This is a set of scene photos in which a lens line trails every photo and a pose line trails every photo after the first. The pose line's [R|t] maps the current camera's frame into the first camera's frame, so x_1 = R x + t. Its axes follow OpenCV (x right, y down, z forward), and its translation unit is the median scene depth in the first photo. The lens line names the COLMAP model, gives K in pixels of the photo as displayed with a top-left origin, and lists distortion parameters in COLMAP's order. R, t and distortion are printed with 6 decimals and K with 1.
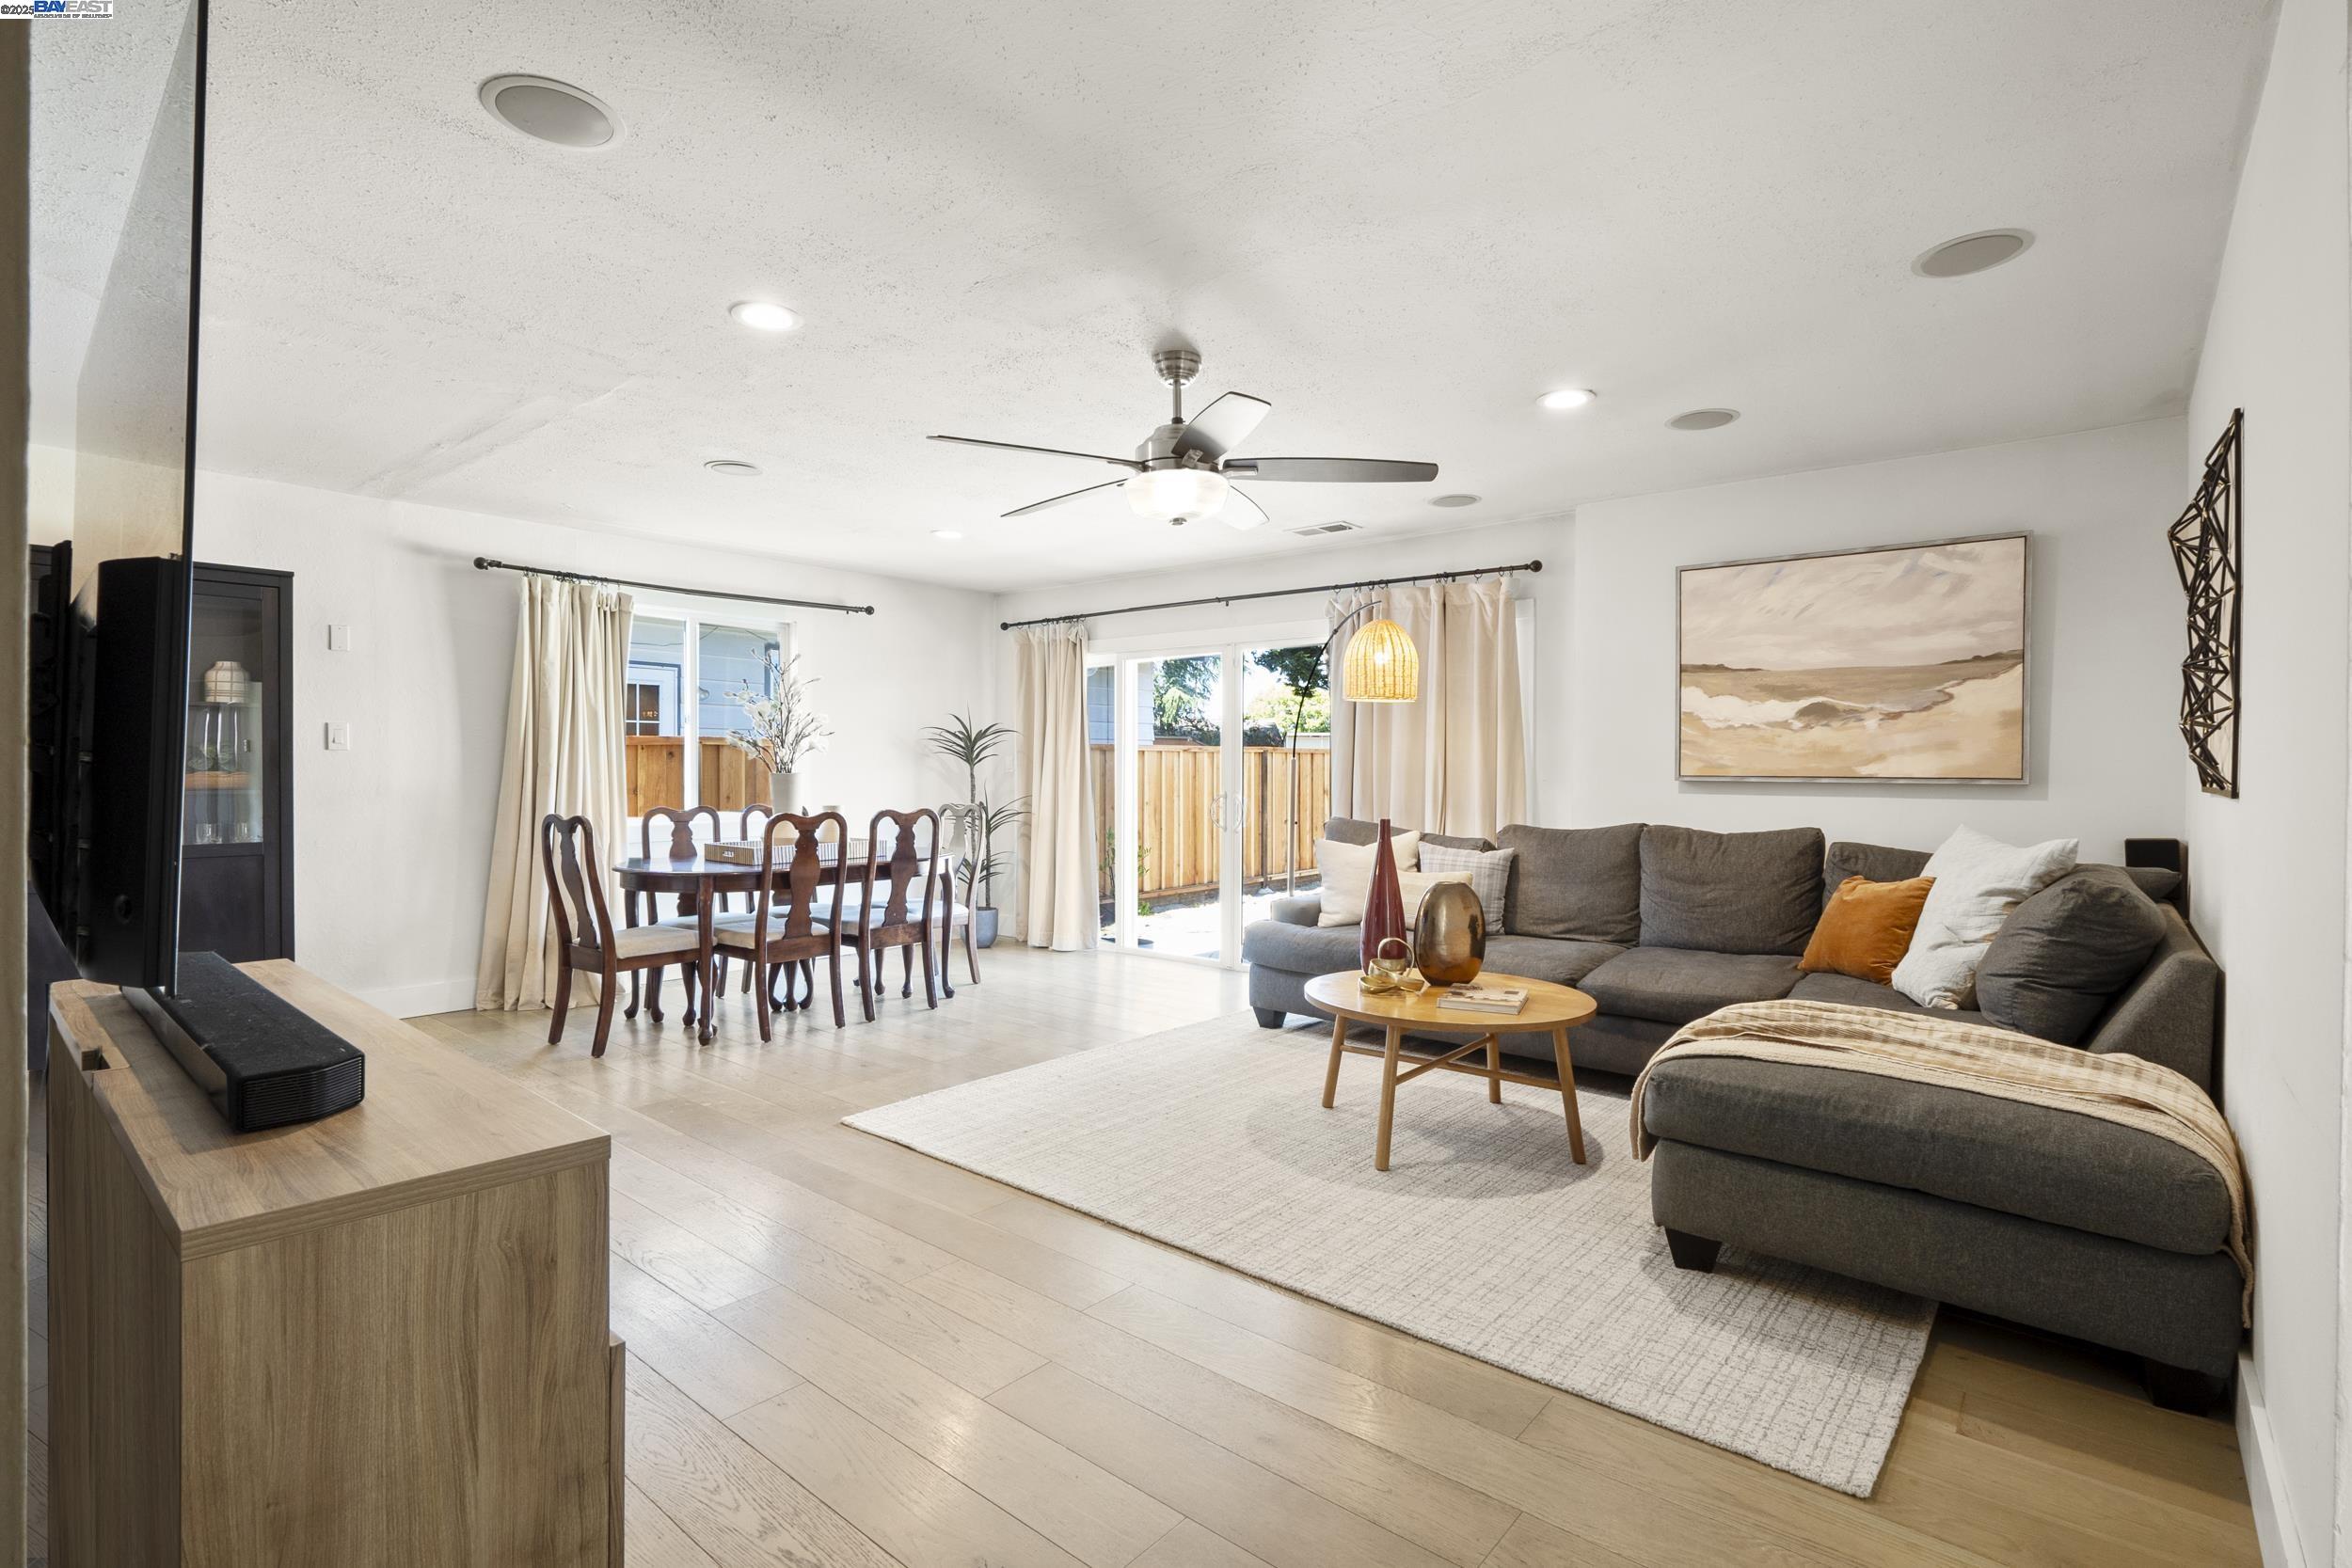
lens RADIAL K [[1125.3, 0, 1179.2], [0, 1125.3, 775.5], [0, 0, 1]] dist [-0.000252, -0.000153]
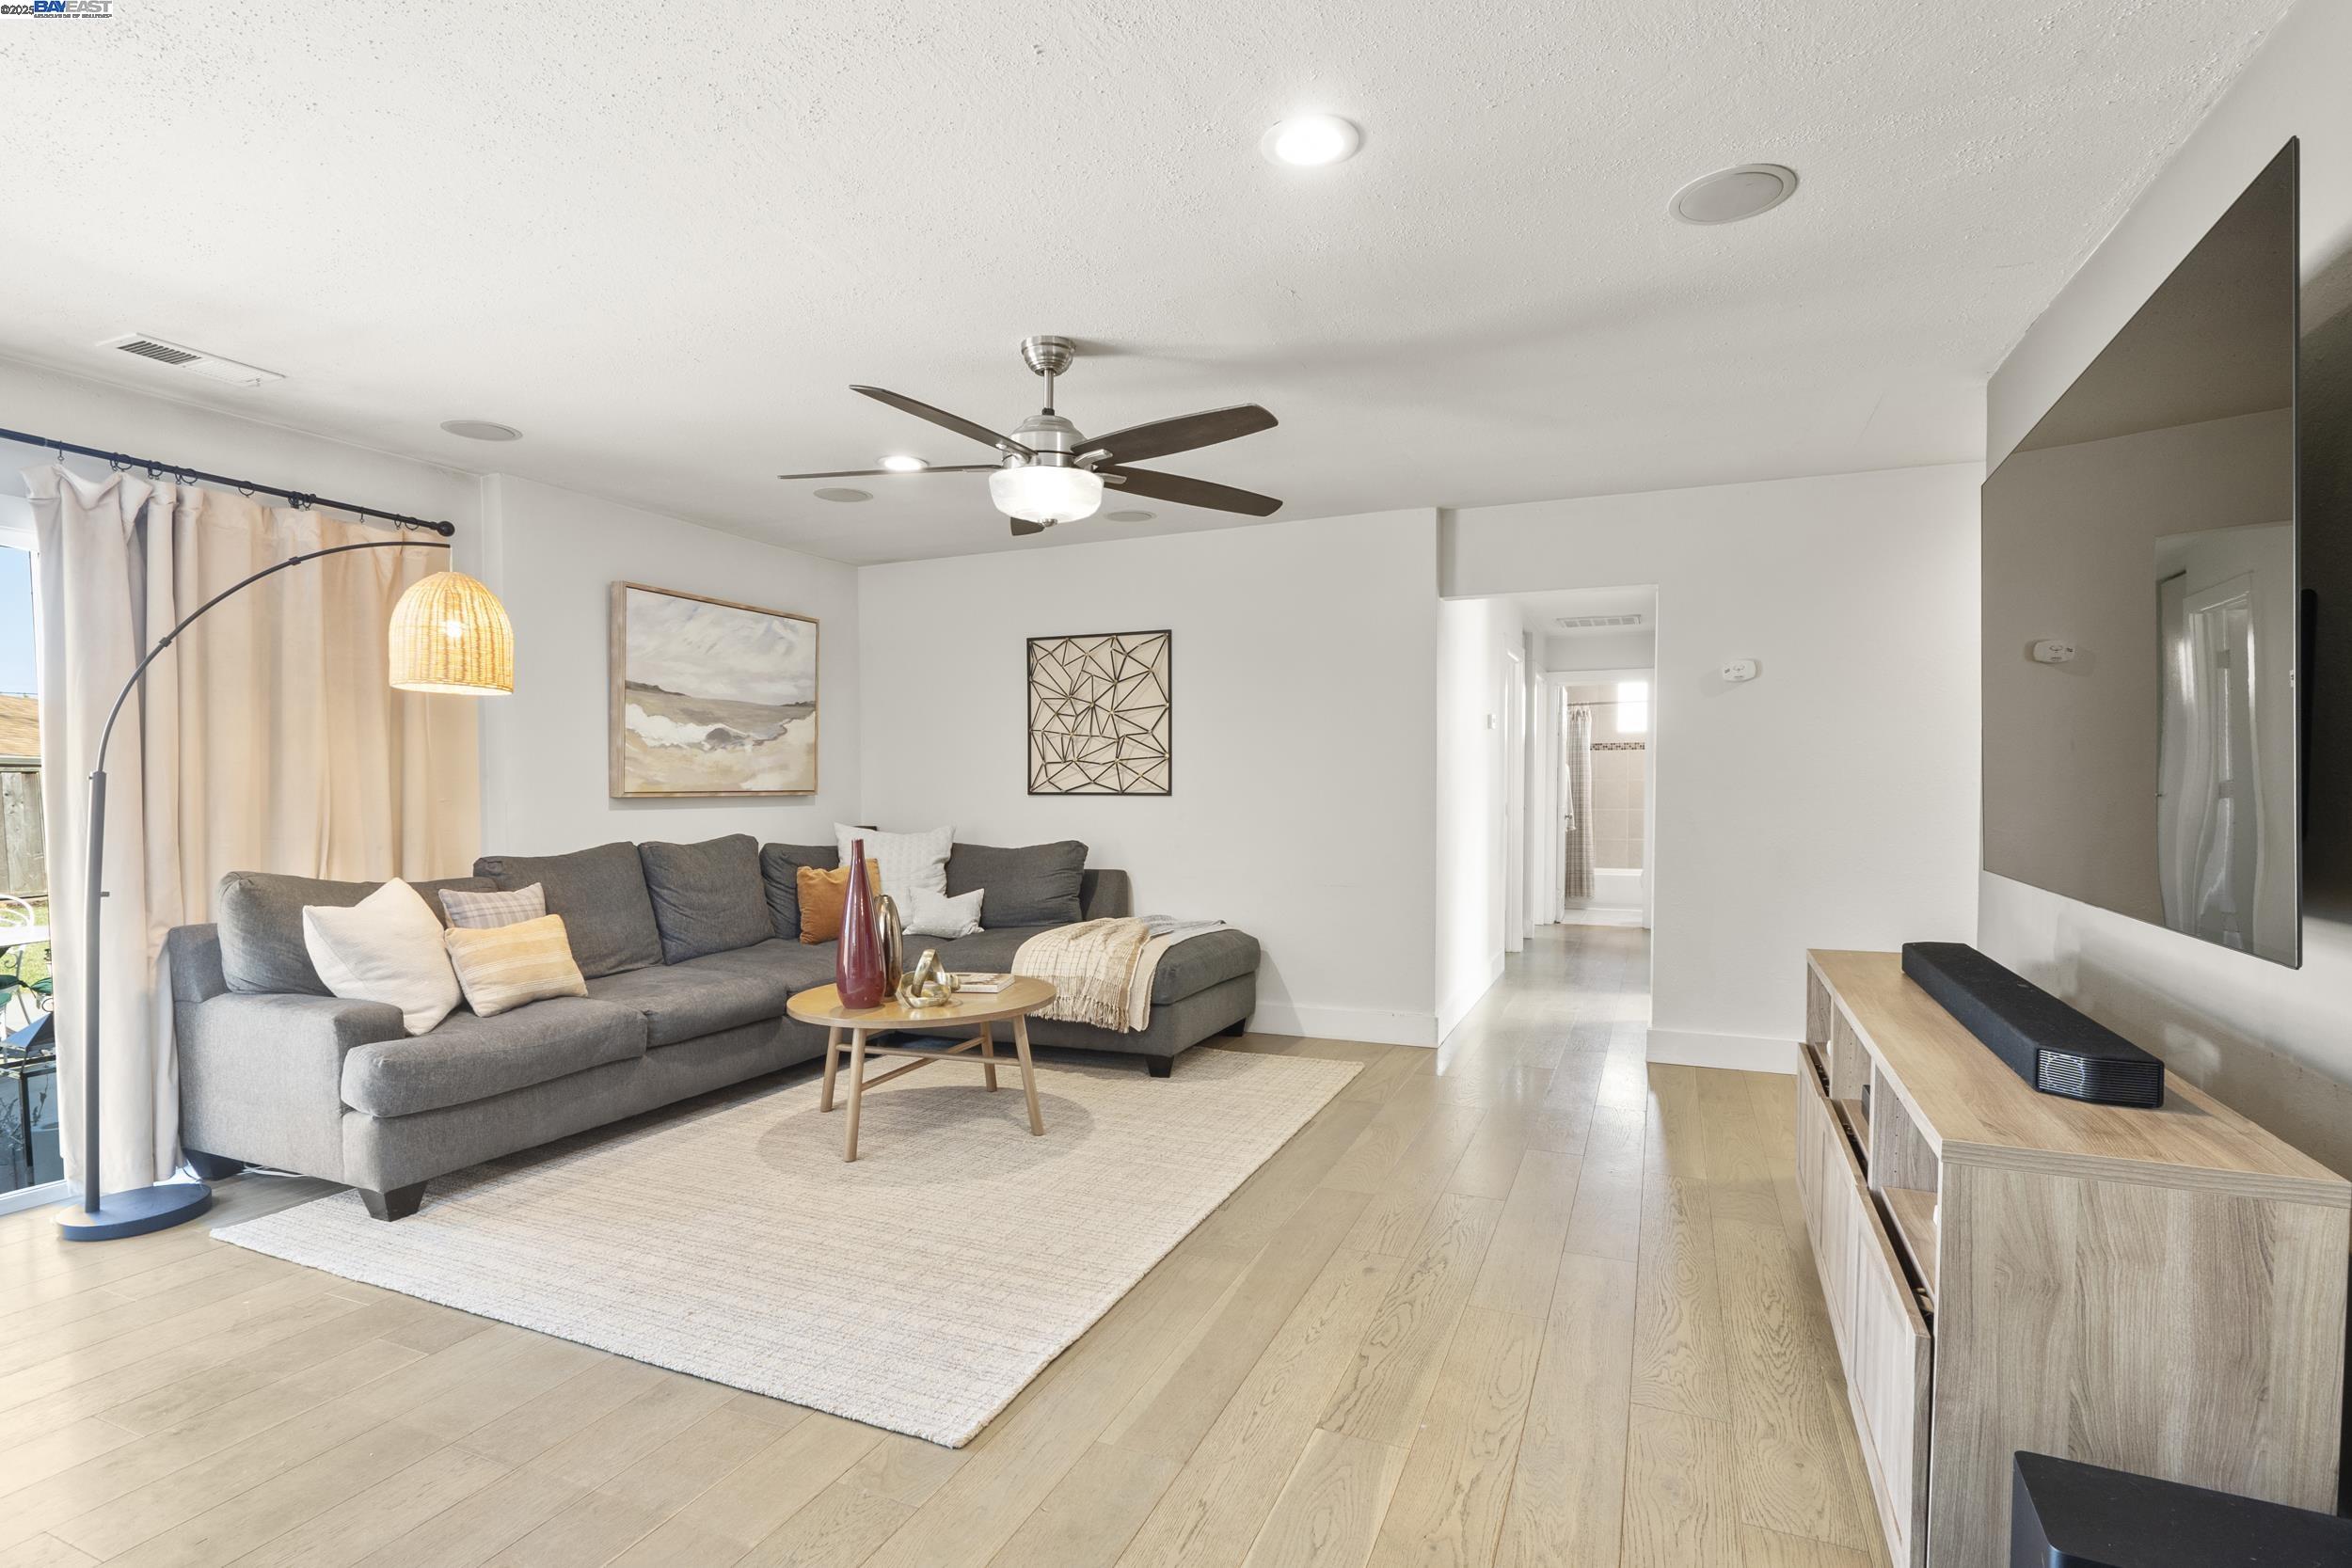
lens RADIAL K [[1131.3, 0, 1175.6], [0, 1131.3, 834.2], [0, 0, 1]] dist [-0.004718, -0.000630]
pose [[-0.293048, -0.048109, 0.954887, -0.647414], [0.007146, 0.998595, 0.052504, -0.011664], [-0.956071, 0.022209, -0.292293, 0.814197]]
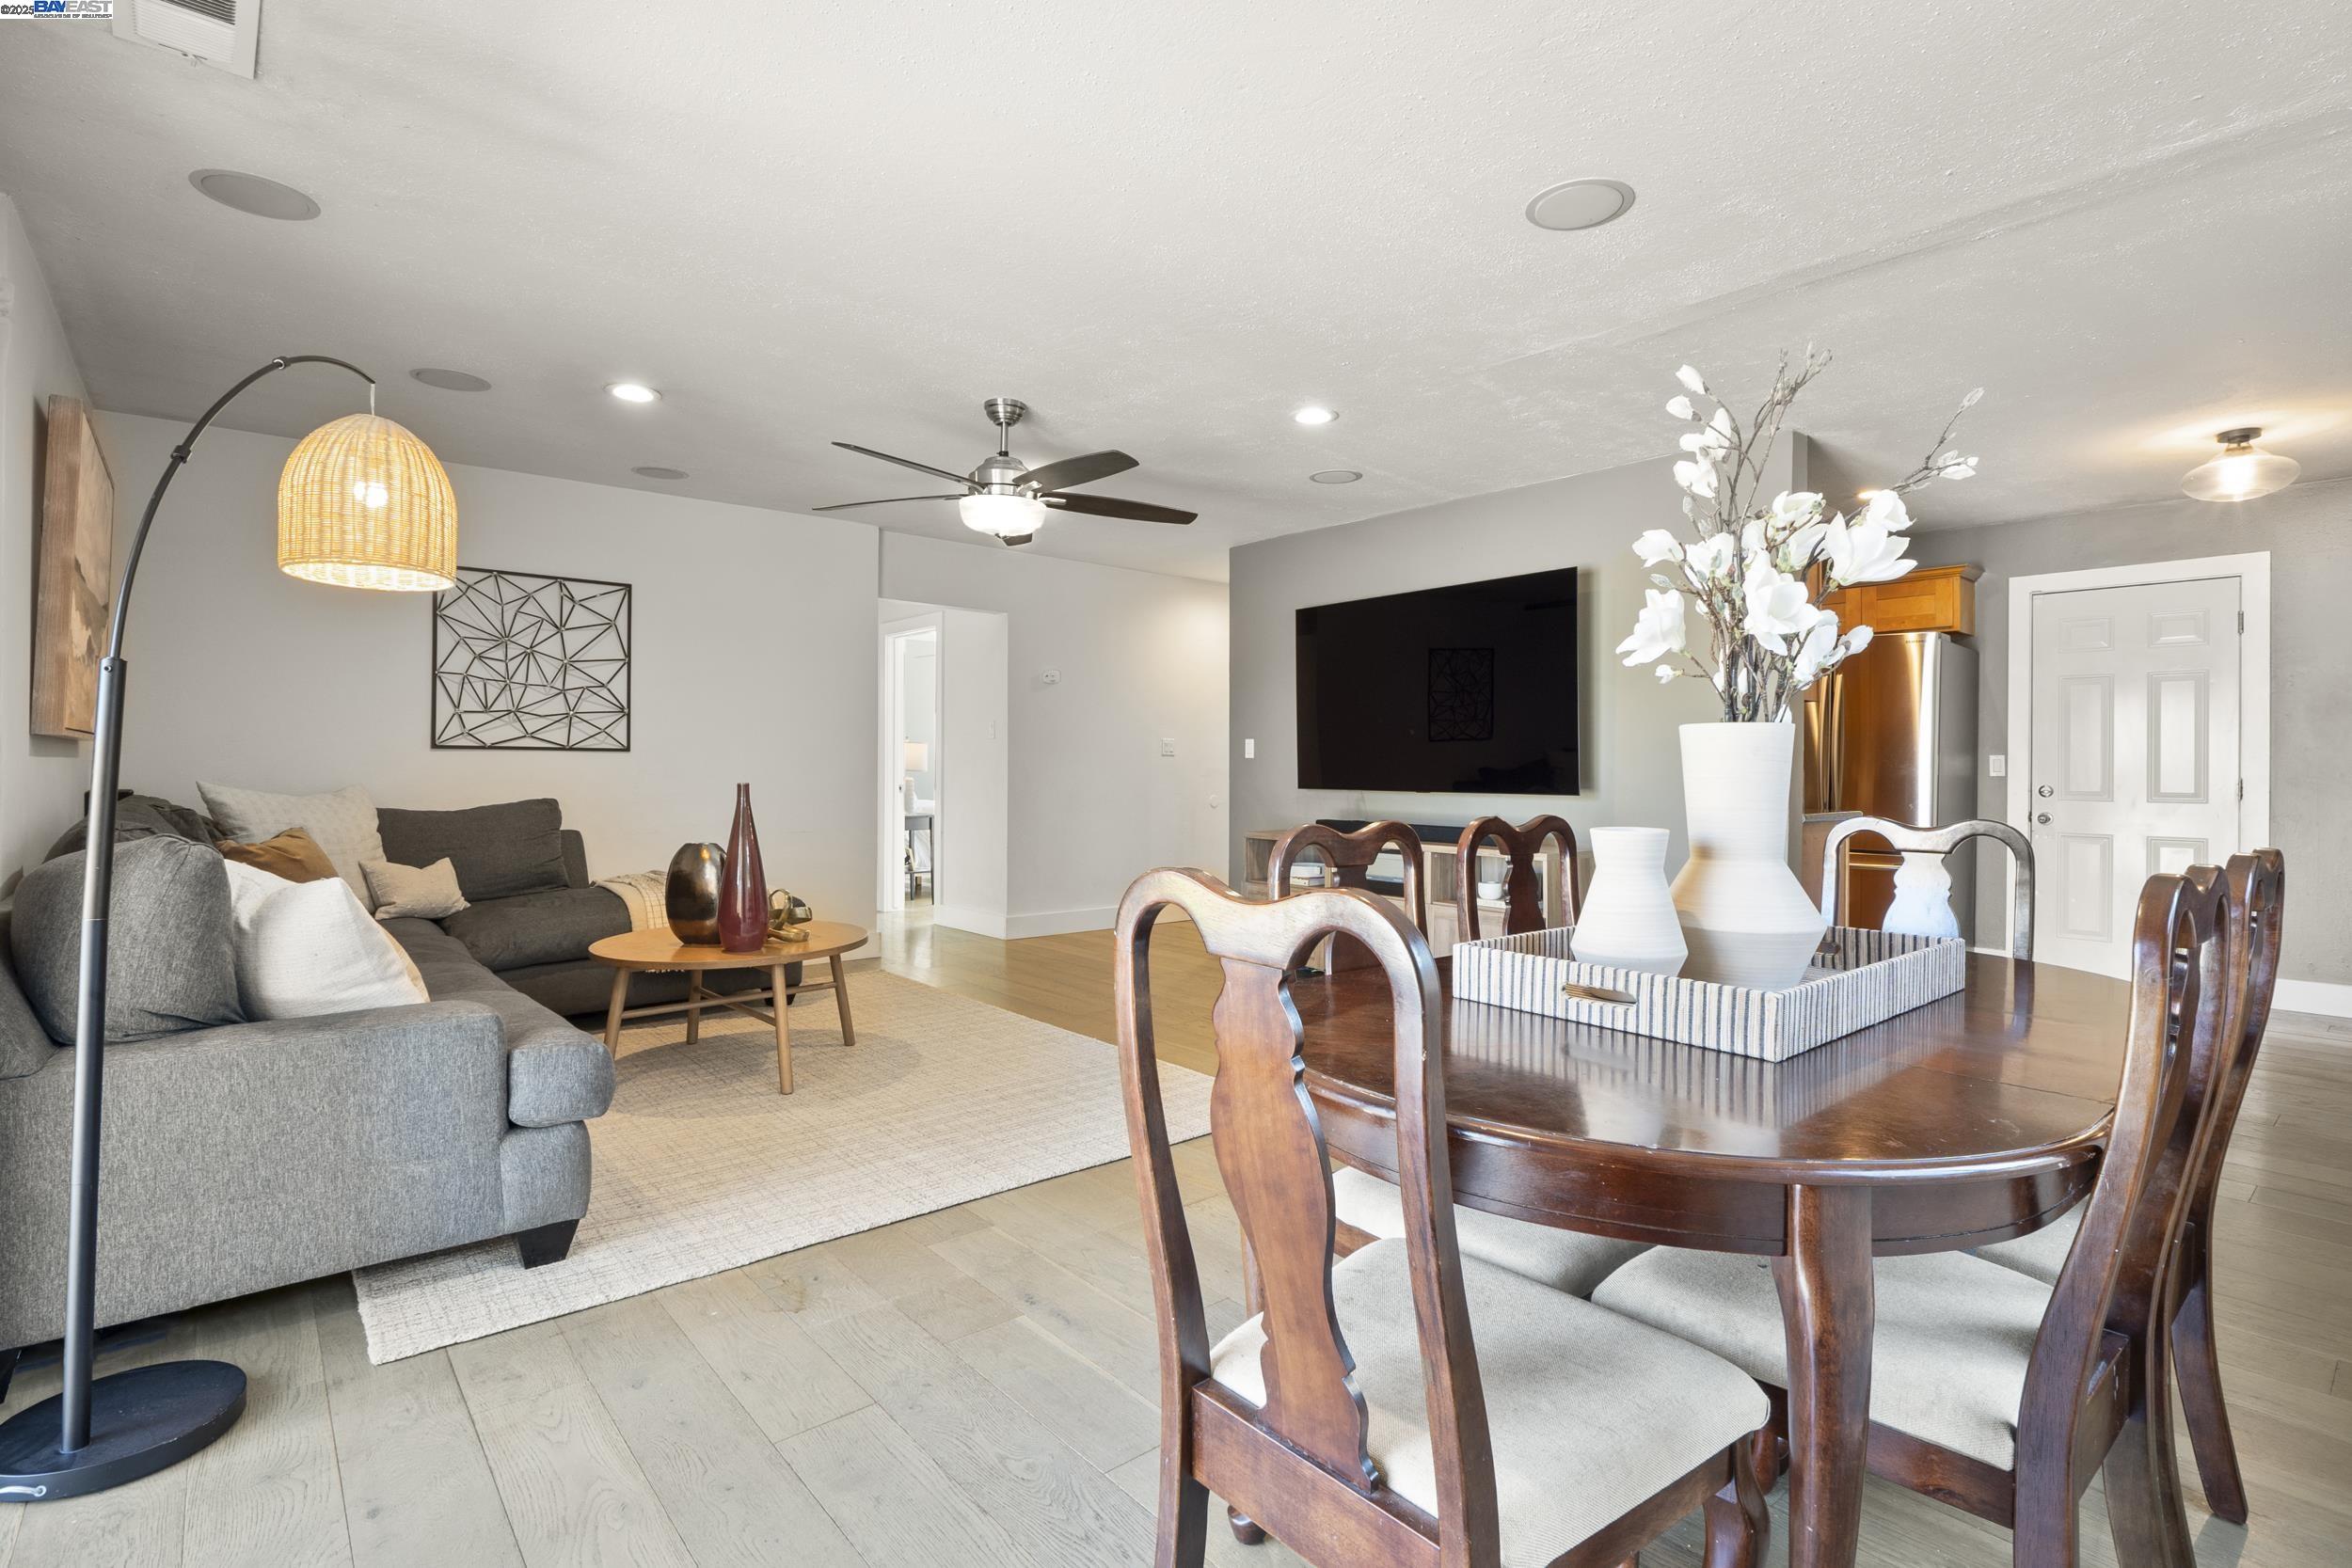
lens RADIAL K [[1129.4, 0, 1181.0], [0, 1129.4, 755.3], [0, 0, 1]] dist [-0.001140, -0.000596]
pose [[-0.987249, -0.007386, 0.159015, -0.271504], [-0.007504, 0.999972, -0.000140, 0.009632], [-0.159010, -0.001331, -0.987276, 1.509624]]
